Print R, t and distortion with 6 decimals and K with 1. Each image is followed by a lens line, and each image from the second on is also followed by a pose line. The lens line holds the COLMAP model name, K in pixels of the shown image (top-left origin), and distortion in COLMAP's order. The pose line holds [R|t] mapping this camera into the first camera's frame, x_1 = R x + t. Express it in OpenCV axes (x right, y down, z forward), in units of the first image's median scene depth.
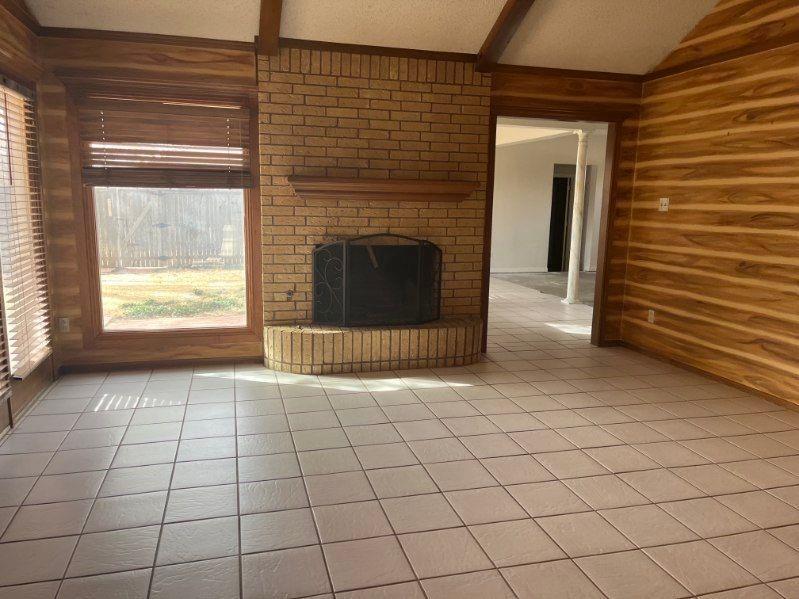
lens RADIAL K [[613.6, 0, 398.1], [0, 613.6, 305.9], [0, 0, 1]] dist [0.046280, -0.021022]
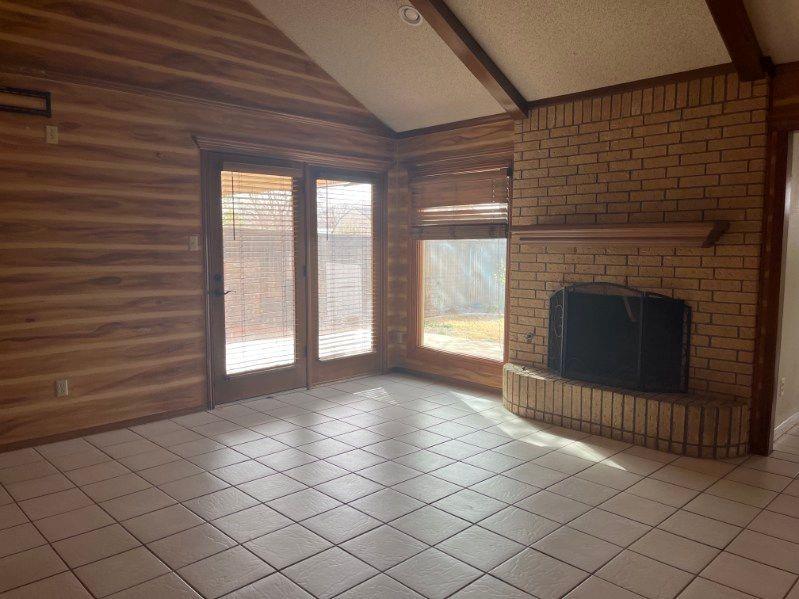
lens RADIAL K [[613.6, 0, 399.7], [0, 613.6, 296.1], [0, 0, 1]] dist [0.046280, -0.021022]
pose [[0.489004, 0.058904, -0.870290, 0.630340], [-0.148407, 0.988789, -0.016464, -0.037714], [0.859564, 0.137208, 0.492264, 0.291302]]
